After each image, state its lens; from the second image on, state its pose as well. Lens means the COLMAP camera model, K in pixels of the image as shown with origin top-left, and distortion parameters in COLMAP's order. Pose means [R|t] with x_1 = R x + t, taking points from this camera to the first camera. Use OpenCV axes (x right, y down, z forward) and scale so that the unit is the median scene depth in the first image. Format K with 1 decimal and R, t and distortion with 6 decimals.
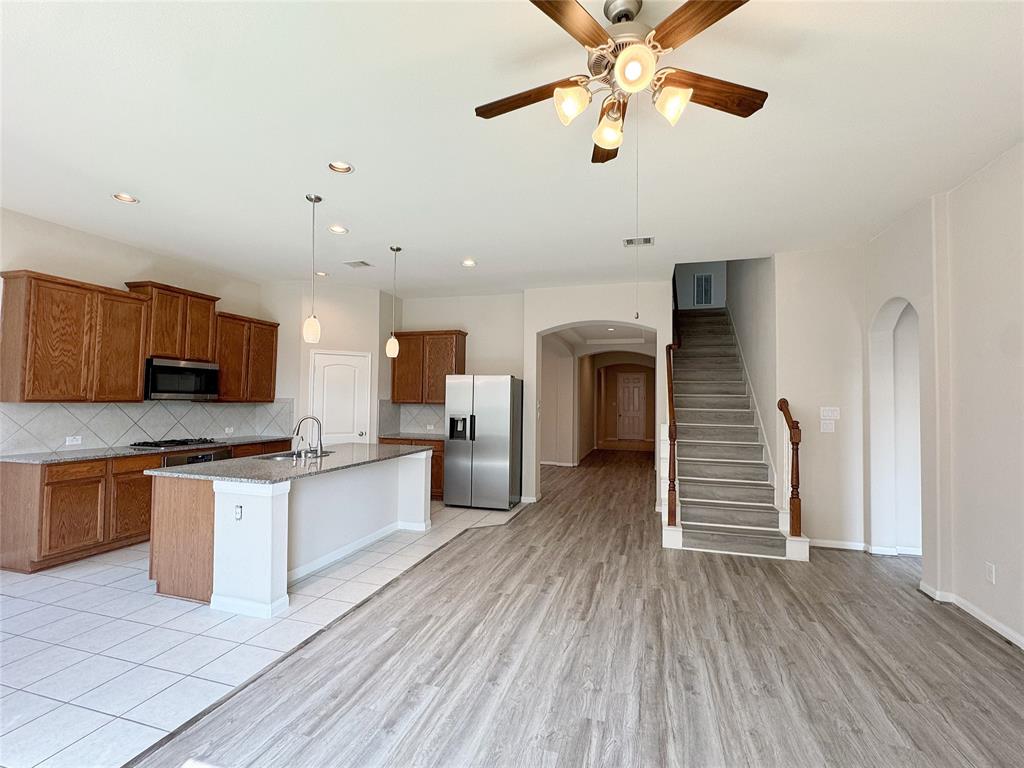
lens RADIAL K [[470.4, 0, 512.1], [0, 470.4, 382.6], [0, 0, 1]] dist [-0.002017, 0.000175]
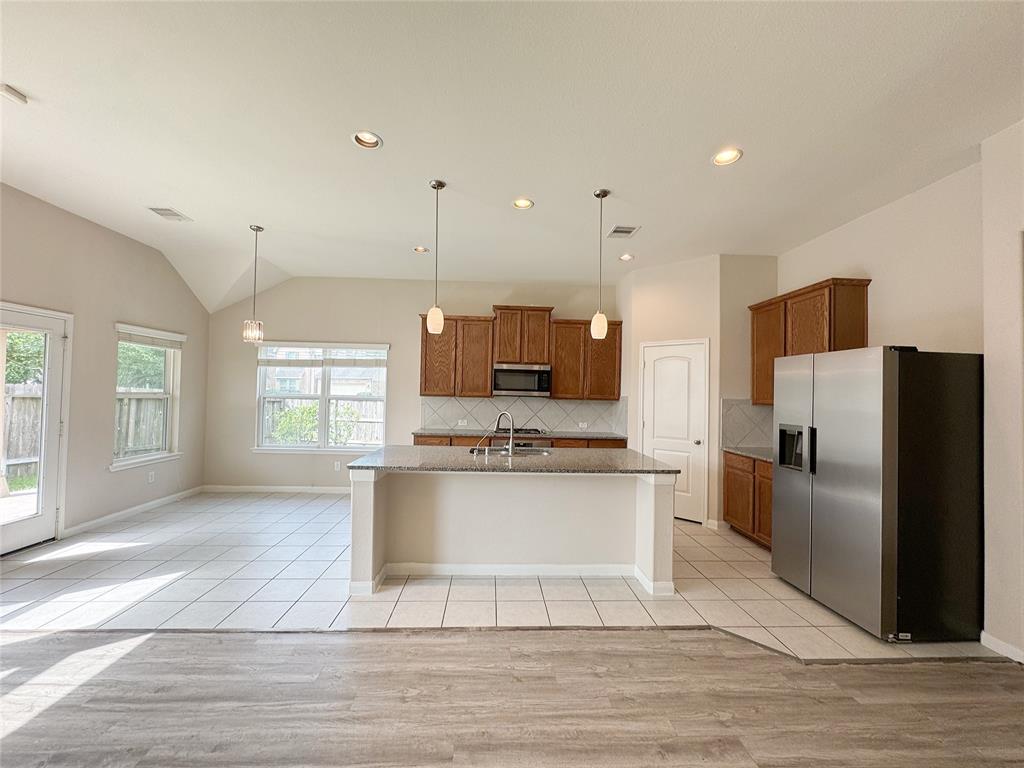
lens RADIAL K [[408.8, 0, 511.6], [0, 408.8, 384.8], [0, 0, 1]] dist [-0.005476, 0.001007]
pose [[0.330984, -0.026121, -0.943275, 0.370066], [0.016722, 0.999622, -0.021814, 0.037008], [0.943488, -0.008553, 0.331295, 0.778632]]
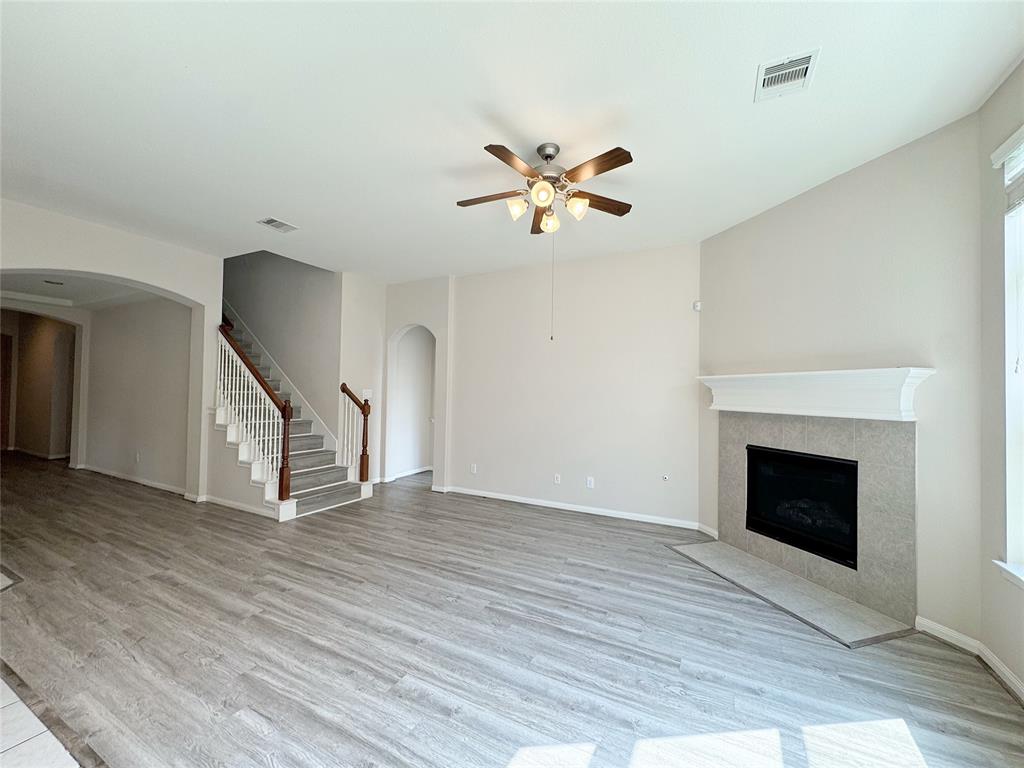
lens RADIAL K [[408.8, 0, 512.5], [0, 408.8, 383.0], [0, 0, 1]] dist [-0.005476, 0.001007]
pose [[0.190610, 0.014054, 0.981565, -0.547967], [-0.050937, 0.998692, -0.004408, 0.016975], [-0.980343, -0.049158, 0.191077, 0.370183]]
